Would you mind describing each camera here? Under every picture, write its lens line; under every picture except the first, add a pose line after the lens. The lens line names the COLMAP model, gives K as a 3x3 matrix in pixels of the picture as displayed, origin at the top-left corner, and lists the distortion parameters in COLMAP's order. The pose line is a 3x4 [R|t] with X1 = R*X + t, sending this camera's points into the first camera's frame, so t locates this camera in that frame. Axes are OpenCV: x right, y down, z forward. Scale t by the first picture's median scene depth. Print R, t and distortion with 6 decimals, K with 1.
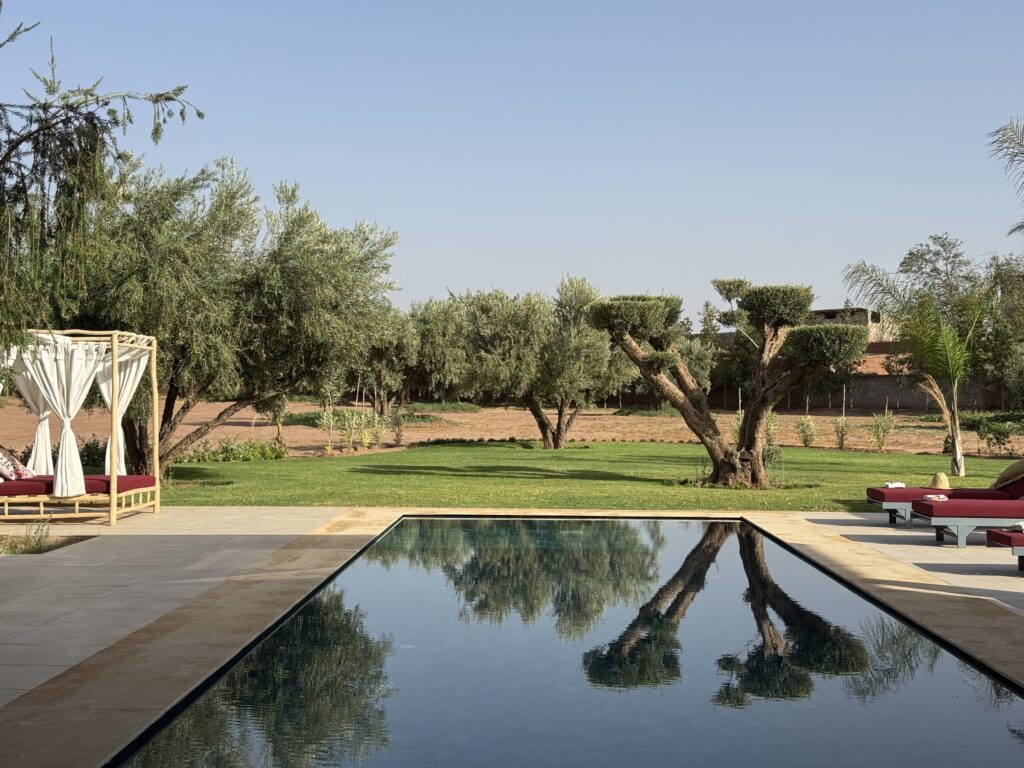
lens RADIAL K [[1425.6, 0, 507.3], [0, 1425.6, 382.8], [0, 0, 1]] dist [0.122997, 0.000000]
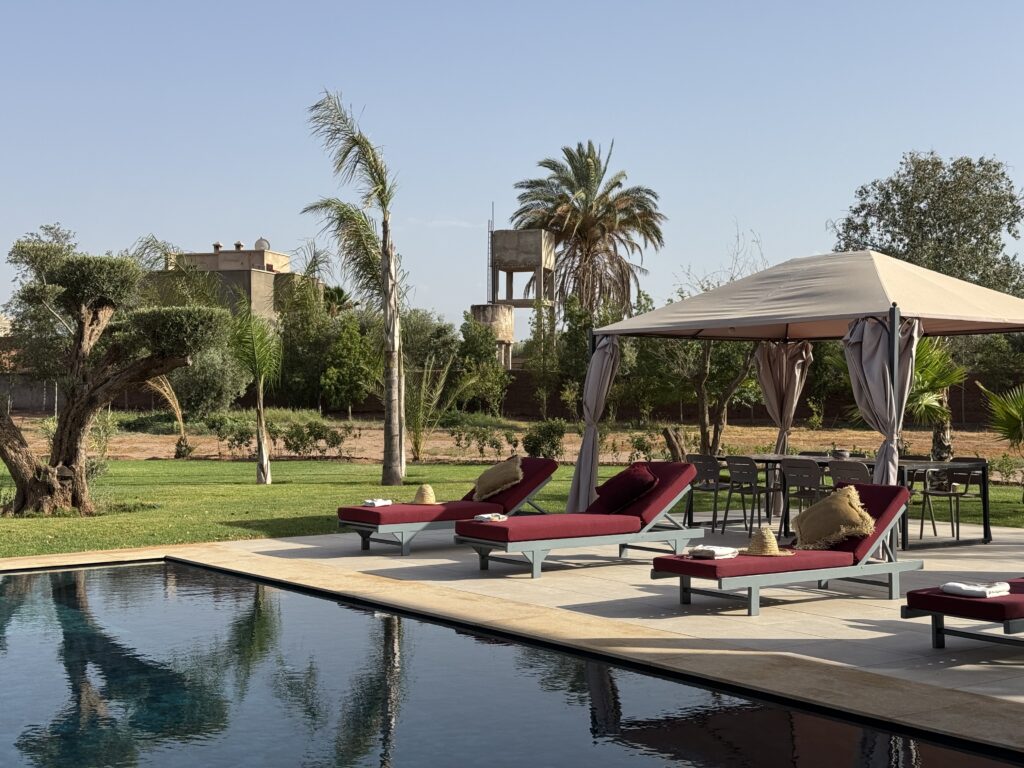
lens RADIAL K [[1425.6, 0, 517.6], [0, 1425.6, 379.8], [0, 0, 1]] dist [0.122997, 0.000000]
pose [[0.792932, -0.000514, 0.609309, -0.115875], [0.001877, 0.999997, -0.001599, 0.002386], [-0.609307, 0.002411, 0.792931, 0.226589]]
